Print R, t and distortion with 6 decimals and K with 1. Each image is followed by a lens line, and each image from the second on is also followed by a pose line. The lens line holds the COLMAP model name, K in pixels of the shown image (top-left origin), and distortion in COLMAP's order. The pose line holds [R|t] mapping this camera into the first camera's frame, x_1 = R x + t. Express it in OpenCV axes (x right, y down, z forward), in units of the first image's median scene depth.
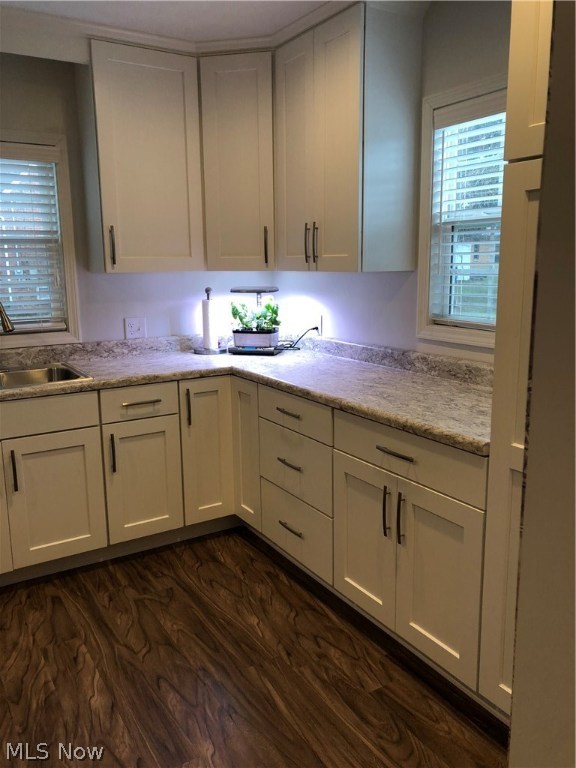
lens RADIAL K [[611.1, 0, 287.8], [0, 611.1, 382.7], [0, 0, 1]] dist [0.009985, -0.035471]
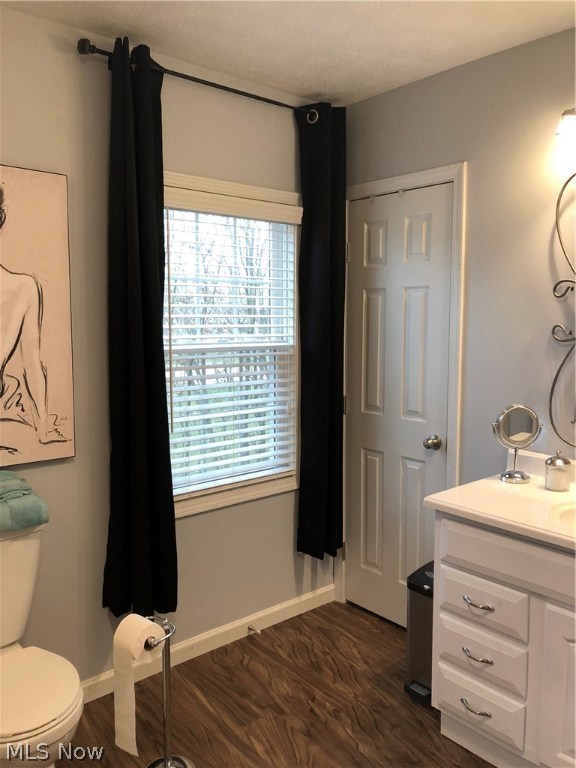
lens RADIAL K [[611.1, 0, 287.8], [0, 611.1, 386.0], [0, 0, 1]] dist [0.009985, -0.035471]
pose [[-0.990688, 0.019074, -0.134811, 0.067155], [-0.020999, 0.956887, 0.289699, -0.371913], [0.134525, 0.289832, -0.947576, 1.821247]]
